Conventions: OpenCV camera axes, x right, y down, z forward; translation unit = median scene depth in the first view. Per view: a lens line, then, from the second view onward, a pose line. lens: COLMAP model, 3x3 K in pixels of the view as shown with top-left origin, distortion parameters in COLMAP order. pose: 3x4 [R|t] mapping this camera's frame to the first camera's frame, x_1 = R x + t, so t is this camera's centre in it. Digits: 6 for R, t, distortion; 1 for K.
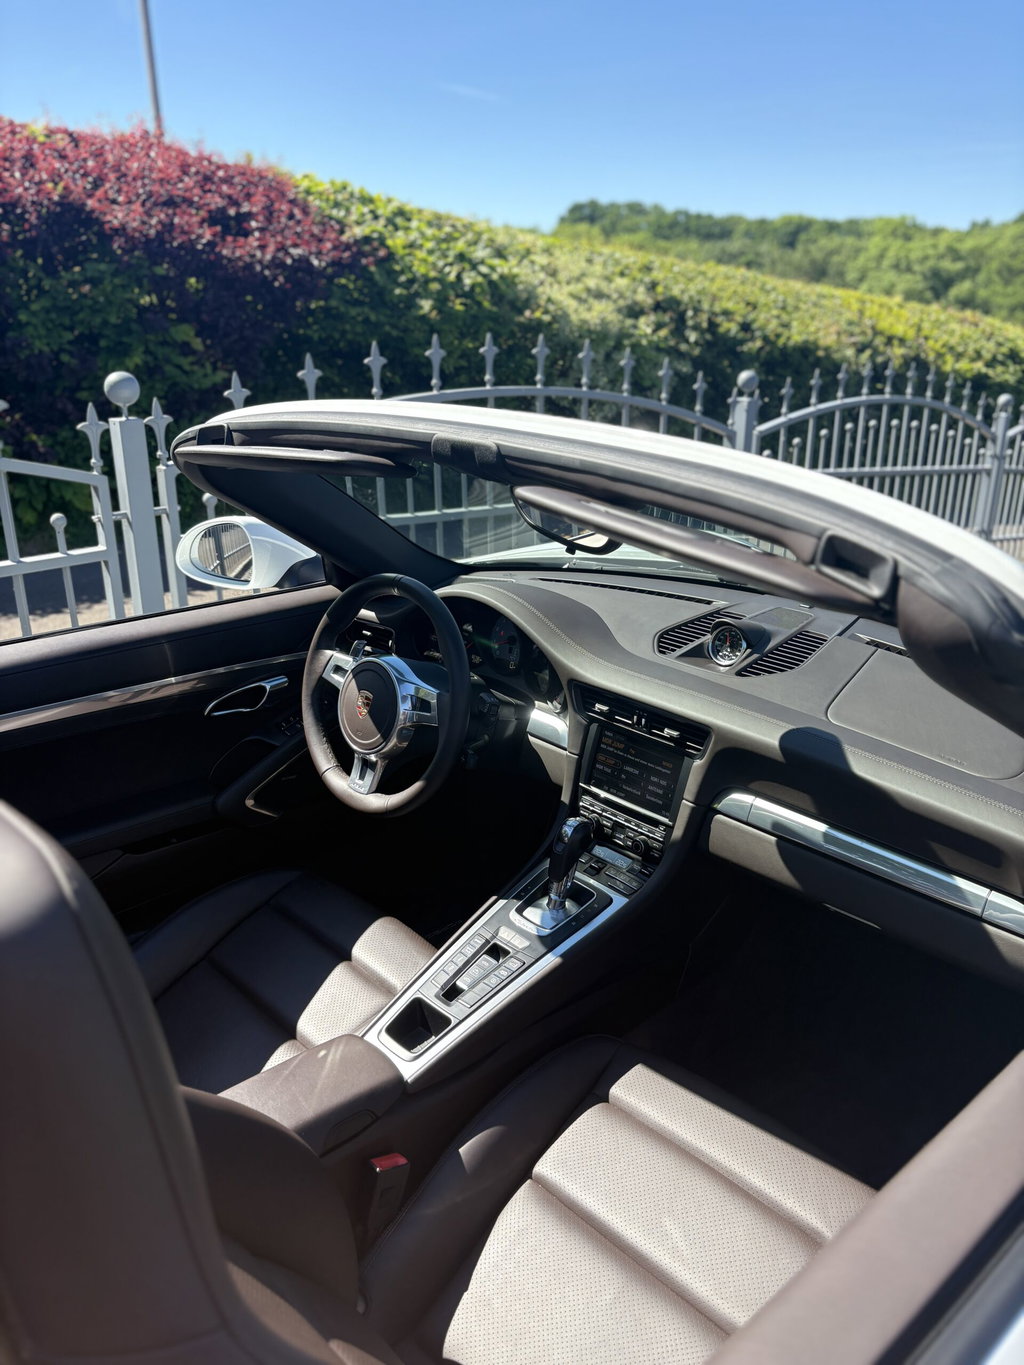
lens RADIAL K [[1009.4, 0, 512.0], [0, 1009.4, 682.5], [0, 0, 1]] dist [0.047207, 0.003856]
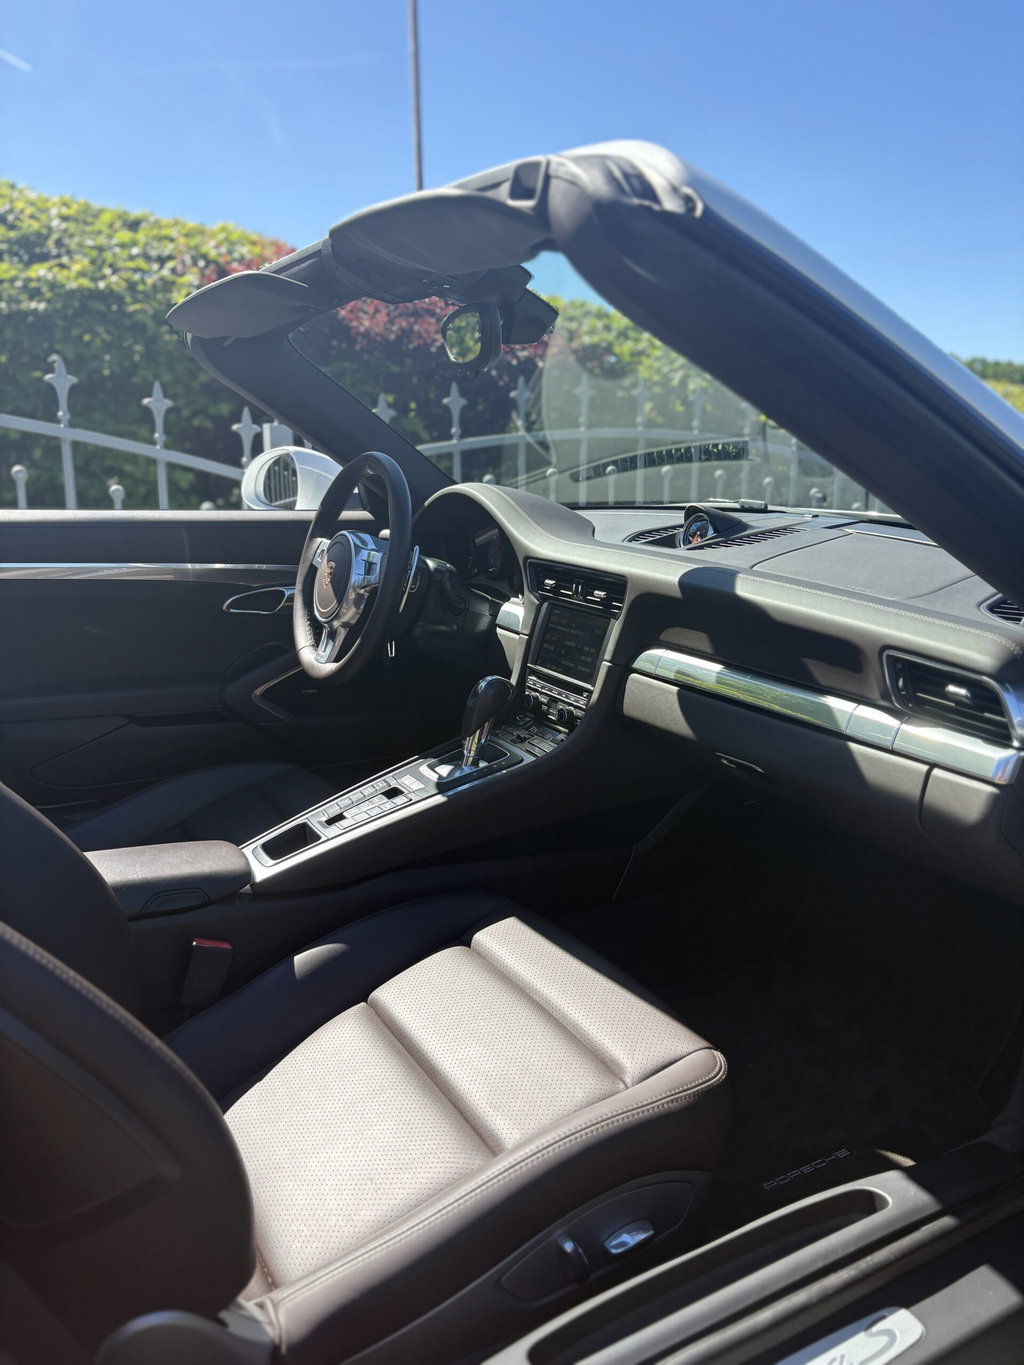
lens RADIAL K [[1032.5, 0, 512.0], [0, 1032.5, 682.5], [0, 0, 1]] dist [0.058394, -0.103411]
pose [[0.965143, 0.056840, -0.255478, 0.087426], [-0.093152, 0.986815, -0.132357, 0.071055], [0.244586, 0.151542, 0.957712, 0.013087]]
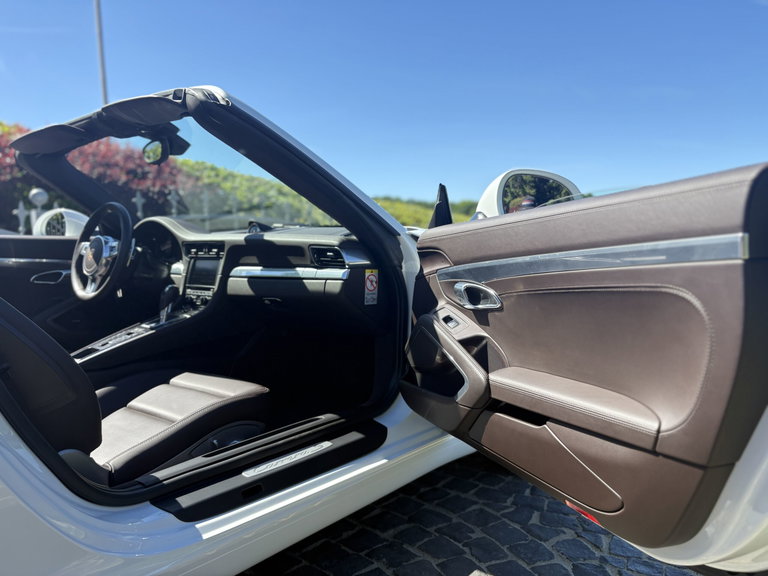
lens RADIAL K [[582.8, 0, 397.0], [0, 582.8, 290.0], [0, 0, 1]] dist [-0.007389, -0.005346]
pose [[0.993201, -0.037616, 0.110170, 0.114714], [0.067513, 0.957075, -0.281868, 0.149154], [-0.094838, 0.287389, 0.953107, -0.094229]]
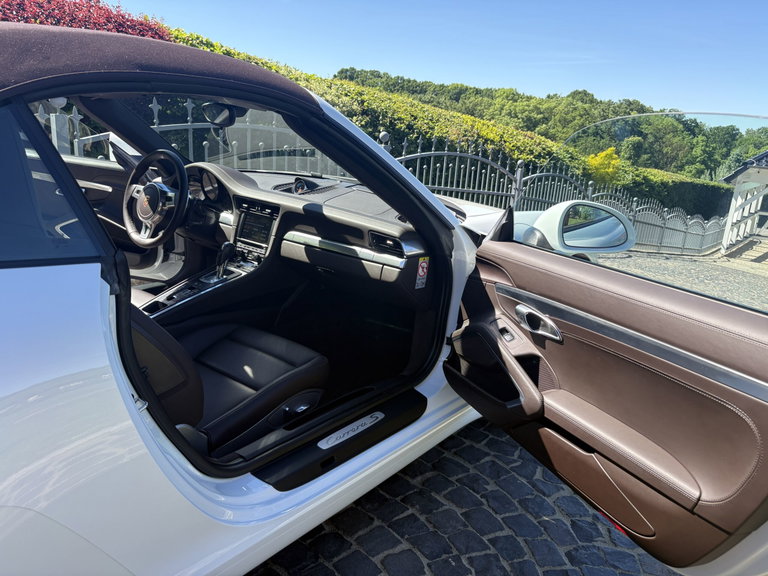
lens RADIAL K [[580.9, 0, 384.0], [0, 580.9, 288.0], [0, 0, 1]] dist [0.058394, -0.103411]
pose [[0.990395, 0.022810, 0.136373, 0.066244], [-0.011518, 0.996481, -0.083020, 0.096221], [-0.137787, 0.080652, 0.987173, -0.130629]]
